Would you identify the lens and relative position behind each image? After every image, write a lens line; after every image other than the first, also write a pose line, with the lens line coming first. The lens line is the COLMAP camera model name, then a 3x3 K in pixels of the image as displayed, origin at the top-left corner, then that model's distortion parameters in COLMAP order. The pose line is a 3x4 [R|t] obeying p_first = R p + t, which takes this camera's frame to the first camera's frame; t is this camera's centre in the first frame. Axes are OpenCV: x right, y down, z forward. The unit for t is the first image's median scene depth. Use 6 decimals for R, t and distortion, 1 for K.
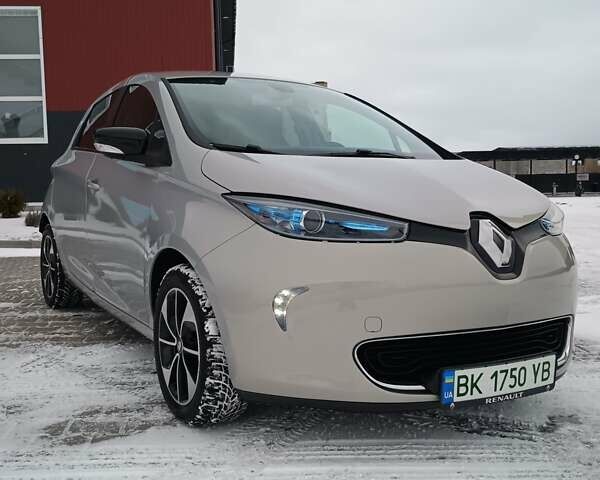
lens RADIAL K [[741.0, 0, 284.2], [0, 741.0, 241.3], [0, 0, 1]] dist [0.028452, 0.005287]
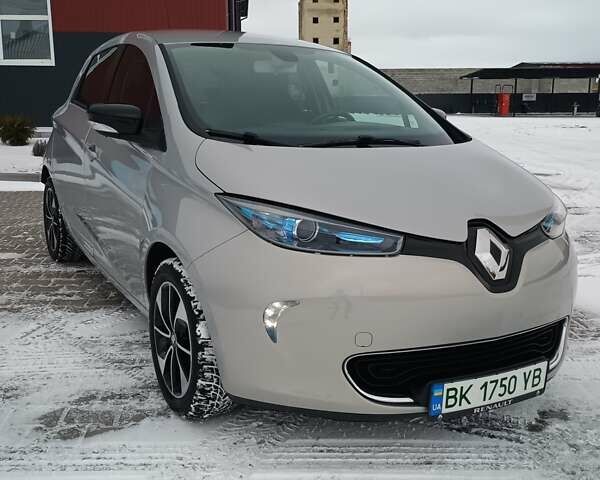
lens RADIAL K [[740.1, 0, 300.0], [0, 740.1, 240.0], [0, 0, 1]] dist [0.005596, 0.088501]
pose [[0.999811, 0.019404, -0.001180, 0.030276], [-0.019098, 0.991770, 0.126602, -0.130830], [0.003627, -0.126556, 0.991953, 0.030211]]
